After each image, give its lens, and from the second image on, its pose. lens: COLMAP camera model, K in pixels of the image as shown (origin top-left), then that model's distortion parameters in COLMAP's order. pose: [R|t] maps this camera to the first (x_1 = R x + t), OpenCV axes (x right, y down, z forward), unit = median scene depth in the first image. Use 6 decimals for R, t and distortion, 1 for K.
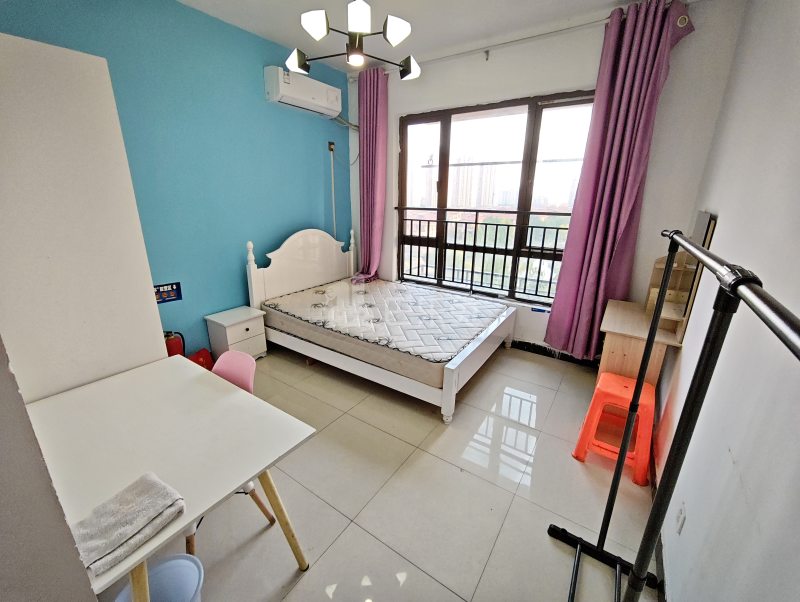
lens RADIAL K [[336.5, 0, 398.0], [0, 336.5, 298.1], [0, 0, 1]] dist [-0.005022, 0.000677]
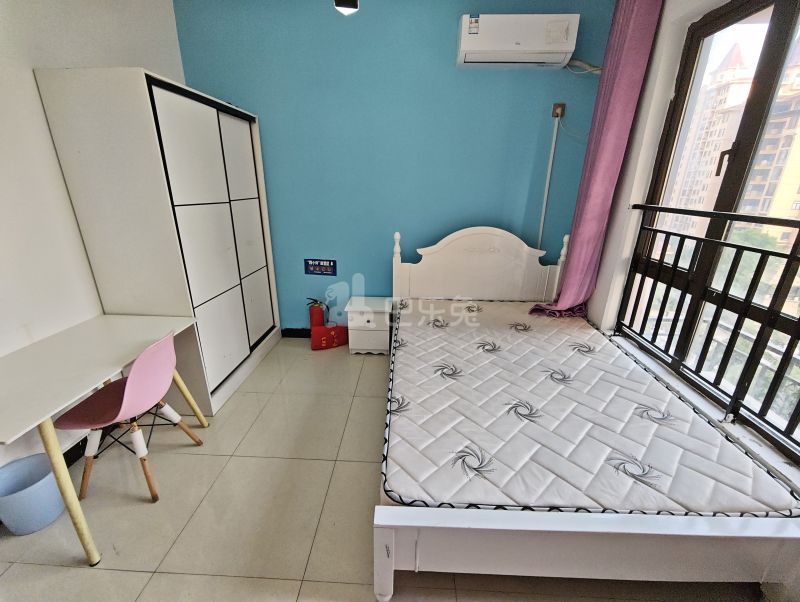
lens RADIAL K [[336.5, 0, 398.0], [0, 336.5, 298.1], [0, 0, 1]] dist [-0.005022, 0.000677]
pose [[0.527832, 0.277760, -0.802647, 0.303443], [-0.252134, 0.953658, 0.164211, -0.127660], [0.811062, 0.115699, 0.573404, 0.421288]]
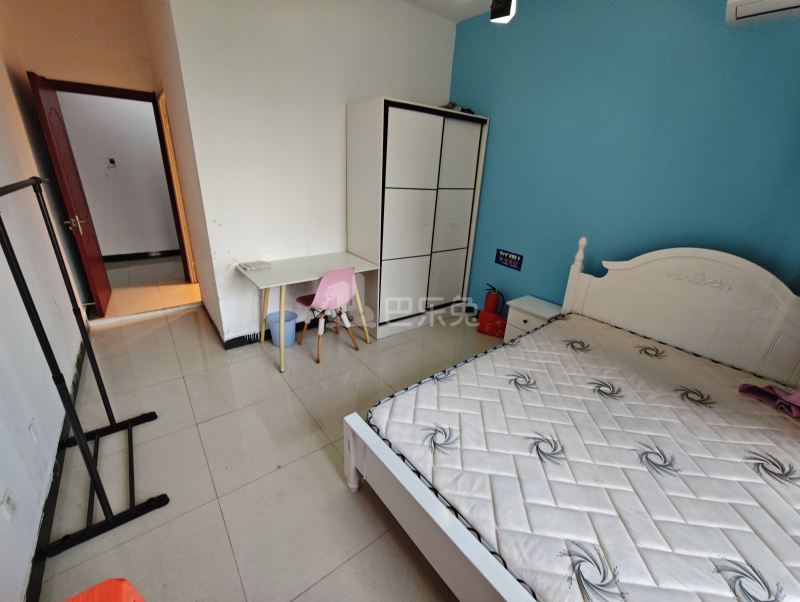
lens RADIAL K [[336.5, 0, 398.0], [0, 336.5, 298.1], [0, 0, 1]] dist [-0.005022, 0.000677]
pose [[-0.312662, 0.321473, -0.893811, 0.416682], [-0.319399, 0.850612, 0.417665, -0.206461], [0.894554, 0.416070, -0.163276, 0.675885]]
